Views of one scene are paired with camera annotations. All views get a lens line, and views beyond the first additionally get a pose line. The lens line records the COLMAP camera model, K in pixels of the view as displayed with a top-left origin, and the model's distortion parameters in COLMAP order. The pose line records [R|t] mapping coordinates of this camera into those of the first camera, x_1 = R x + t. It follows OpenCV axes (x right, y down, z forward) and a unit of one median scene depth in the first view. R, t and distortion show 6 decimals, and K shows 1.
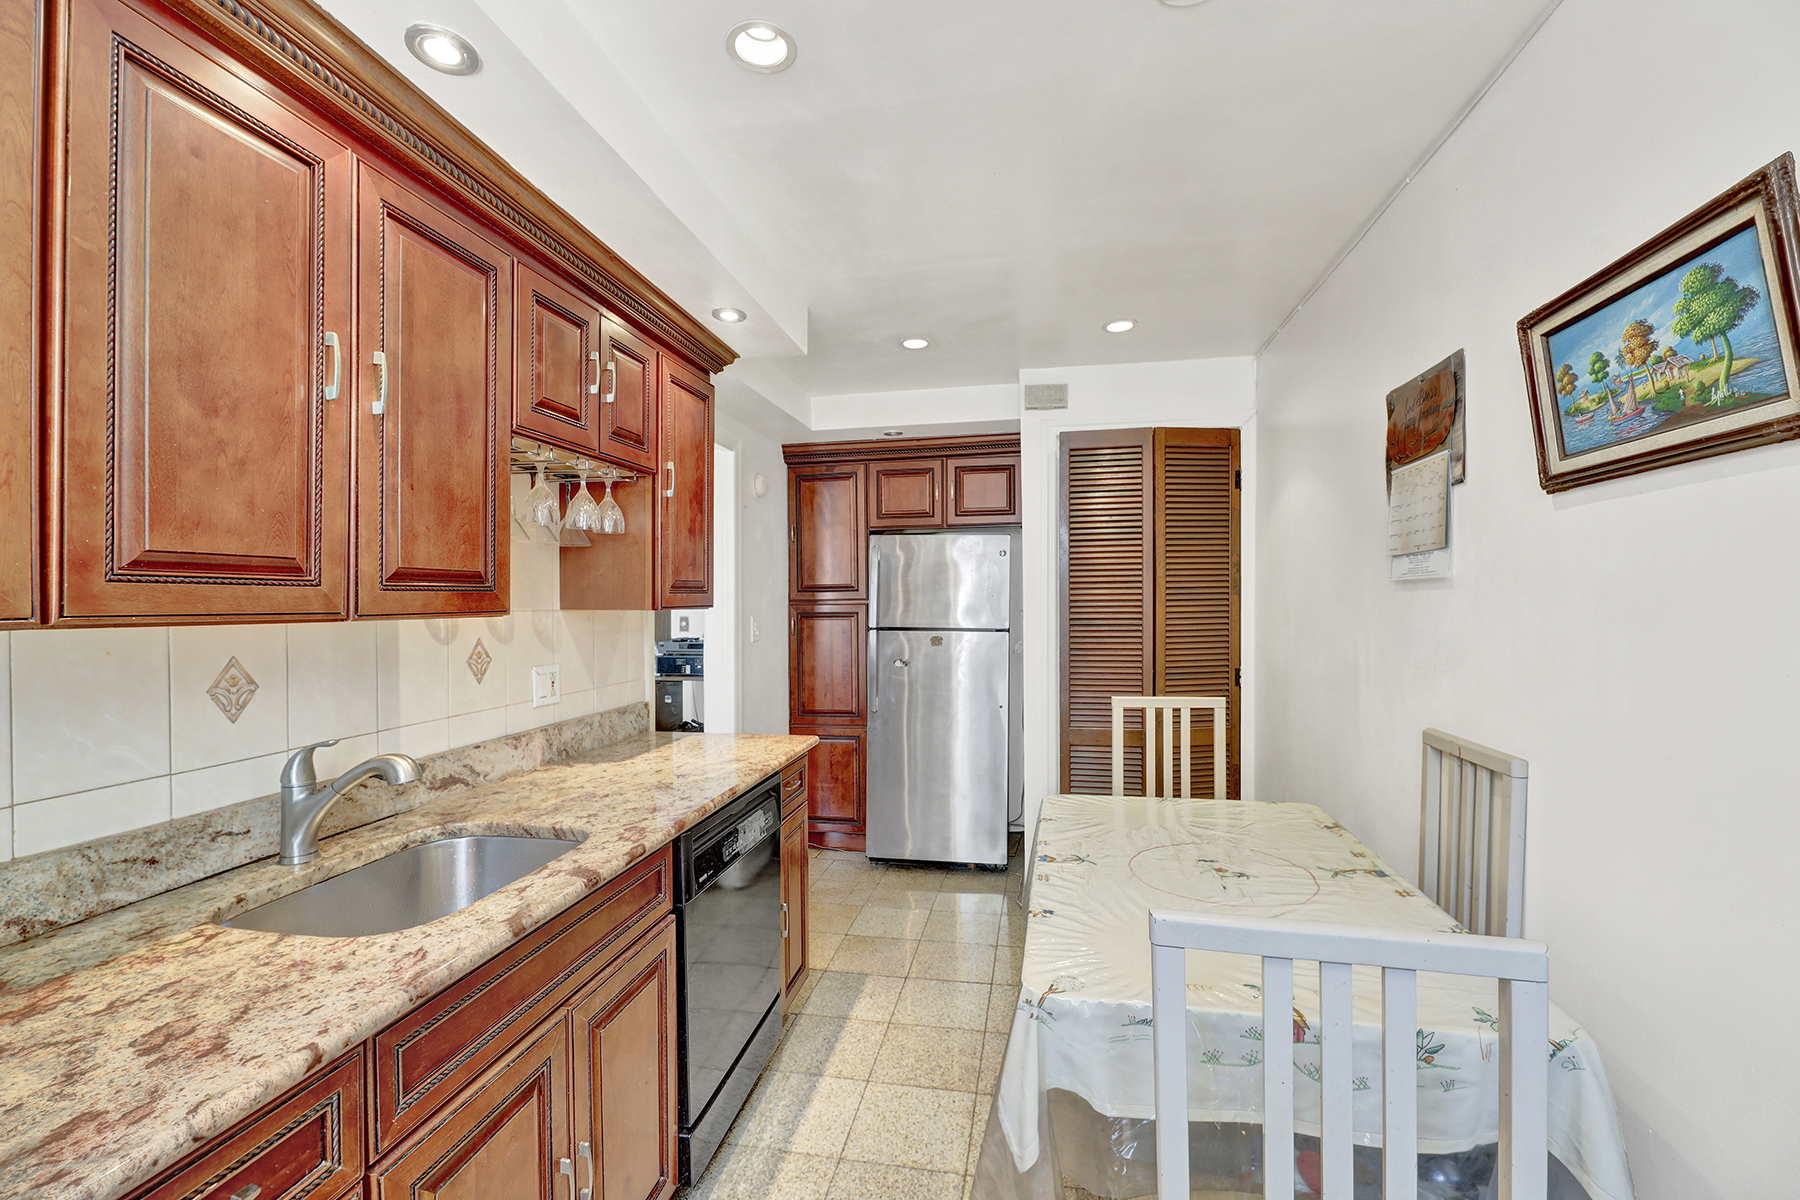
lens RADIAL K [[760.4, 0, 892.6], [0, 760.4, 597.5], [0, 0, 1]] dist [0.001148, -0.004174]
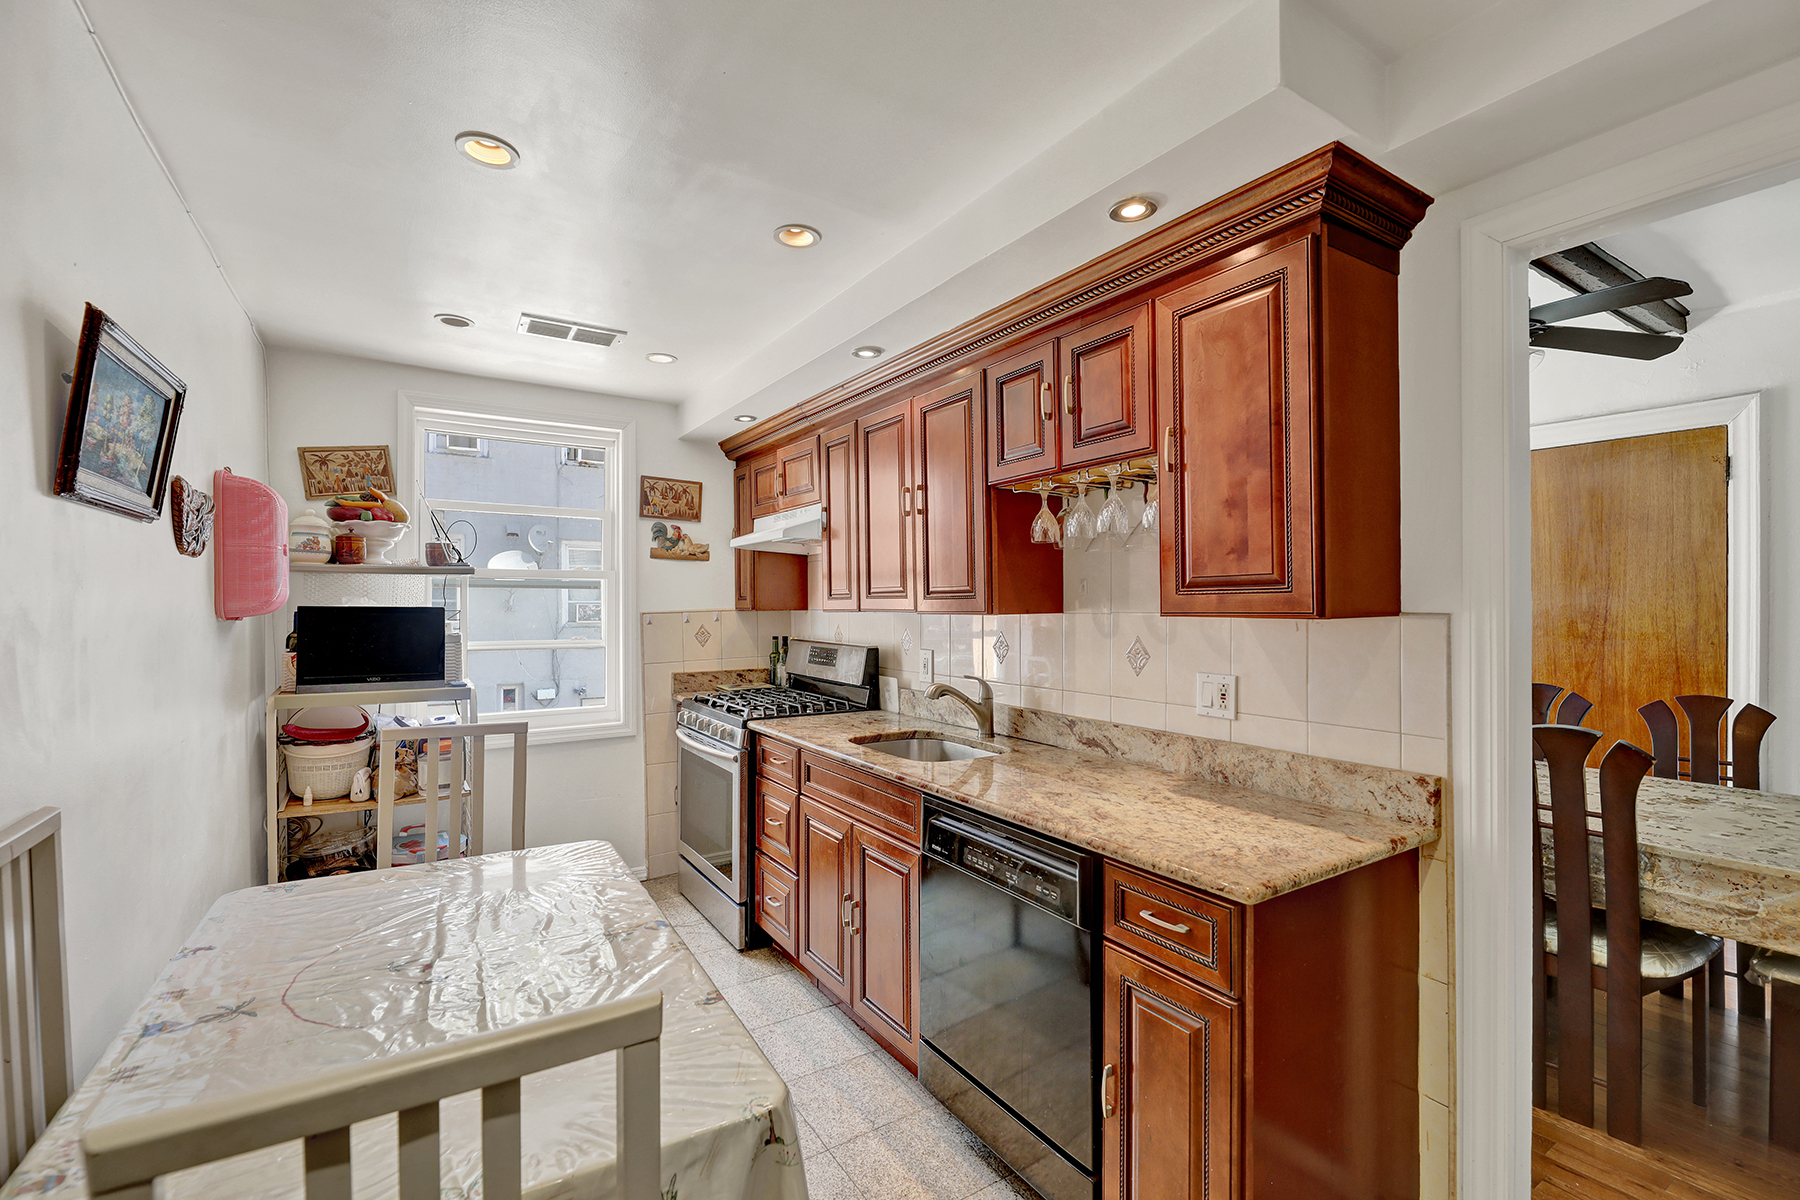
lens RADIAL K [[760.4, 0, 892.6], [0, 760.4, 597.5], [0, 0, 1]] dist [0.001148, -0.004174]
pose [[-0.733465, -0.000323, -0.679727, 0.631654], [0.010679, 0.999871, -0.011998, 0.006448], [0.679643, -0.016059, -0.733367, 1.980457]]
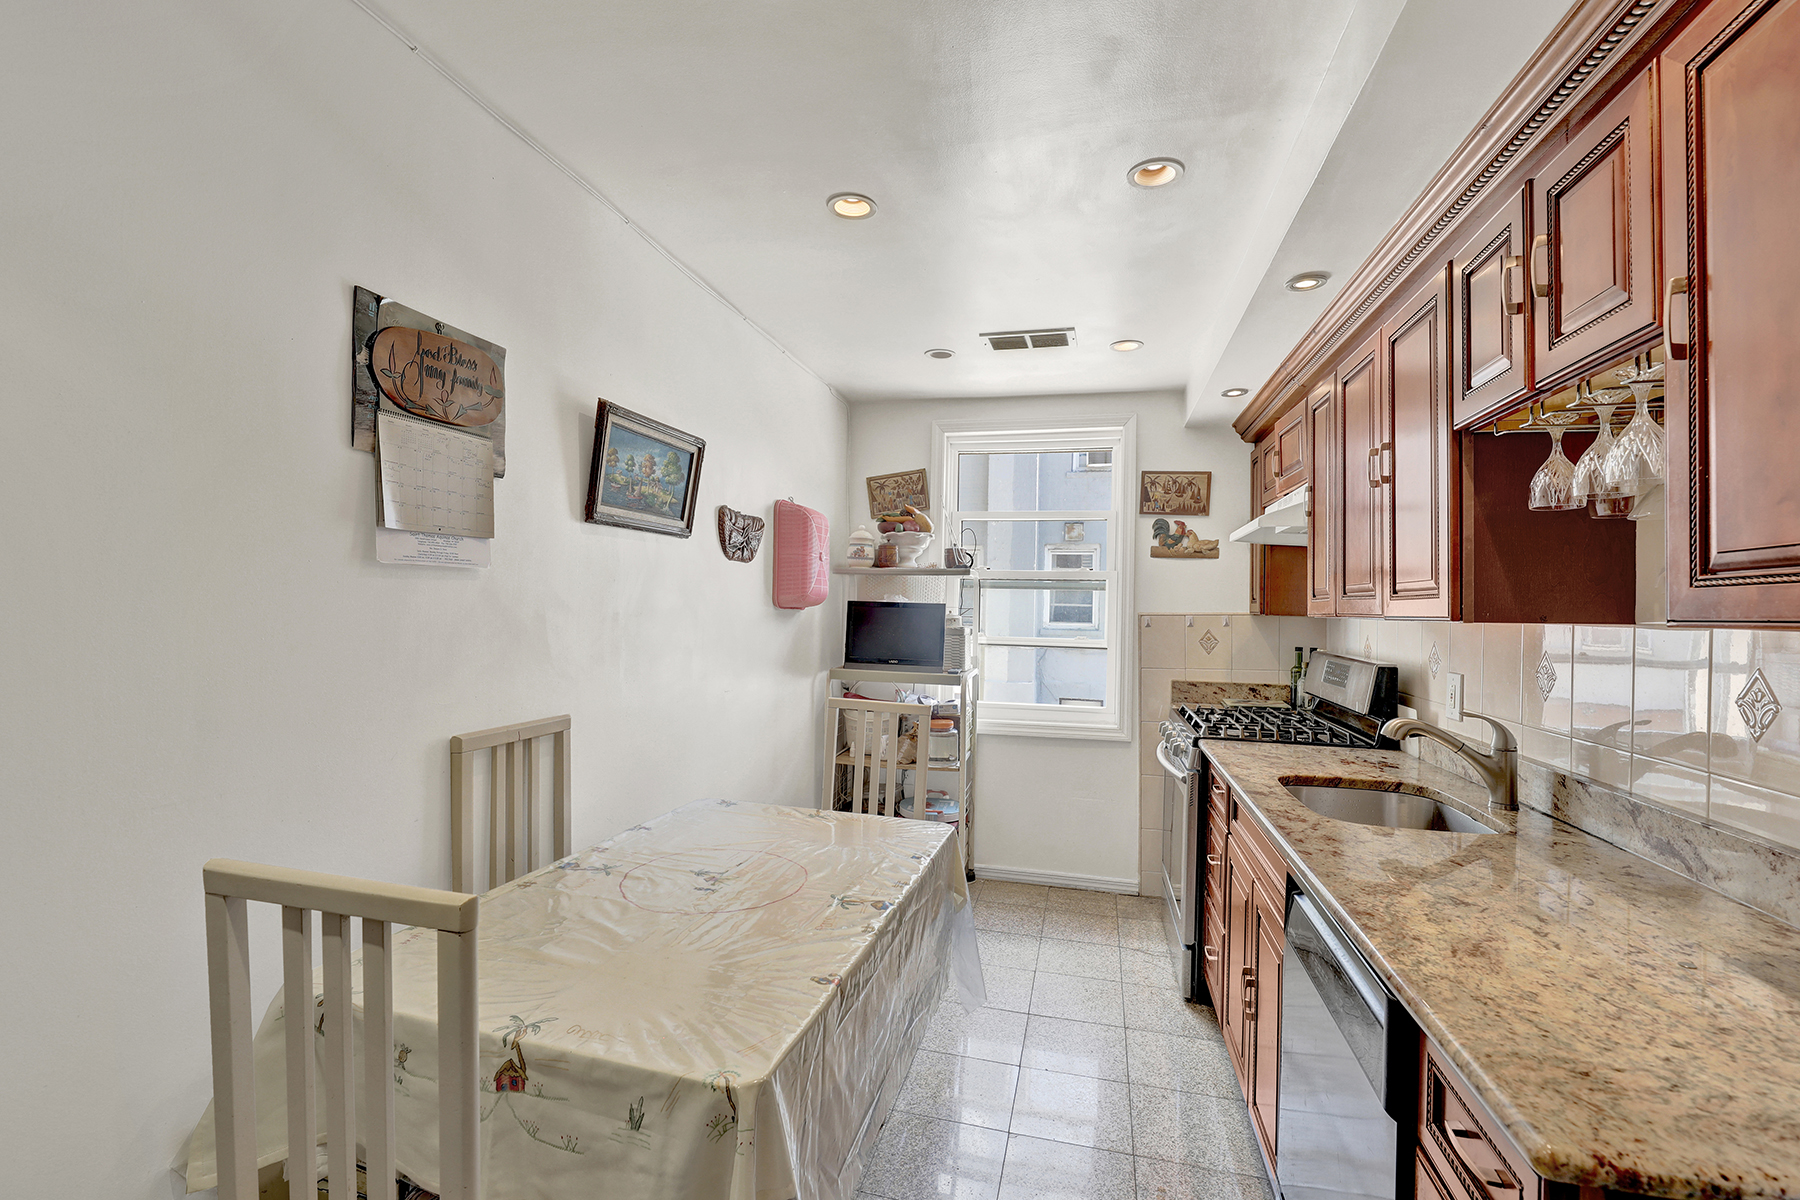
lens RADIAL K [[783.0, 0, 897.2], [0, 783.0, 596.3], [0, 0, 1]] dist [0.000989, -0.004375]
pose [[-0.998726, -0.014643, 0.048292, 0.167425], [-0.015638, 0.999672, -0.020279, 0.022829], [-0.047979, -0.021008, -0.998627, 2.083129]]
